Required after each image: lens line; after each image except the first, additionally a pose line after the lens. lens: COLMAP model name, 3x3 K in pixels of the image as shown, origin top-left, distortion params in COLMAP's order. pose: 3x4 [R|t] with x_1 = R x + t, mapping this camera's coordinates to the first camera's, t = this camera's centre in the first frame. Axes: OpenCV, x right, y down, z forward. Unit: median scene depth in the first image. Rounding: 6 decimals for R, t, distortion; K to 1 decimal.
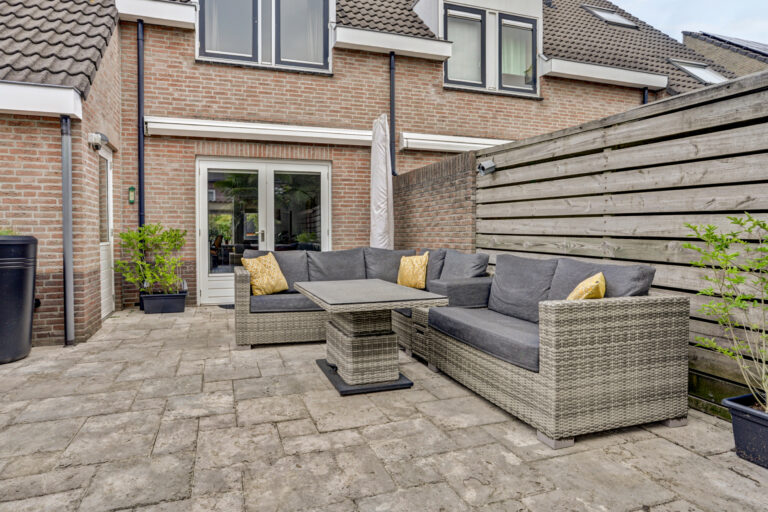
lens RADIAL K [[431.1, 0, 383.9], [0, 431.1, 242.1], [0, 0, 1]] dist [-0.027102, 0.013308]
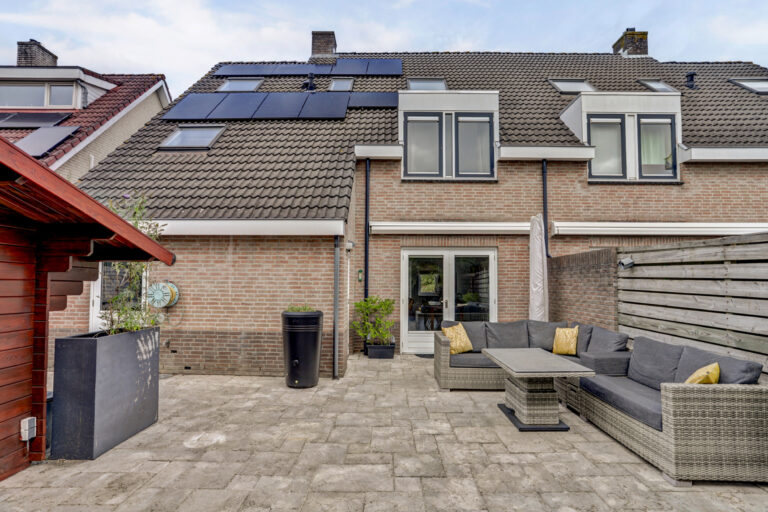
lens RADIAL K [[389.4, 0, 407.1], [0, 389.4, 258.9], [0, 0, 1]] dist [-0.041419, 0.031163]
pose [[0.953713, -0.008110, -0.300609, -0.046484], [-0.012549, 0.997692, -0.066729, -0.114228], [0.300456, 0.067412, 0.951410, -0.339638]]
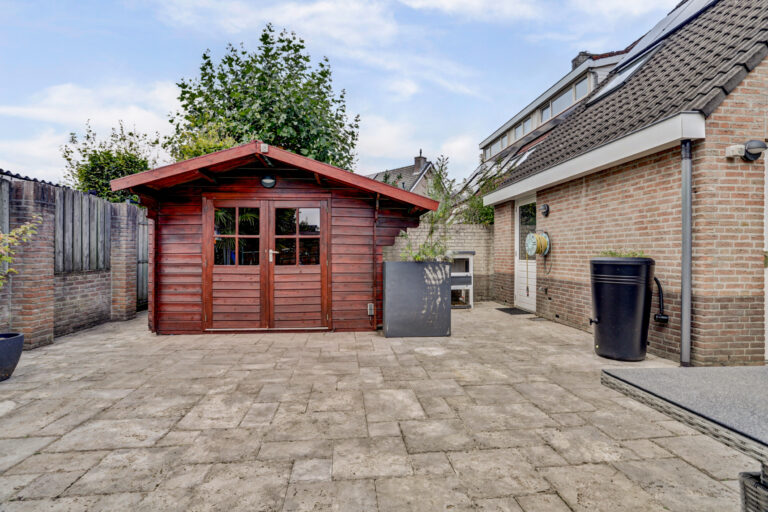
lens RADIAL K [[389.4, 0, 376.6], [0, 389.4, 255.1], [0, 0, 1]] dist [-0.041419, 0.031163]
pose [[-0.266942, -0.001314, -0.963712, 0.346778], [-0.008439, 0.999964, 0.000975, -0.016399], [0.963676, 0.008393, -0.266943, 0.557580]]
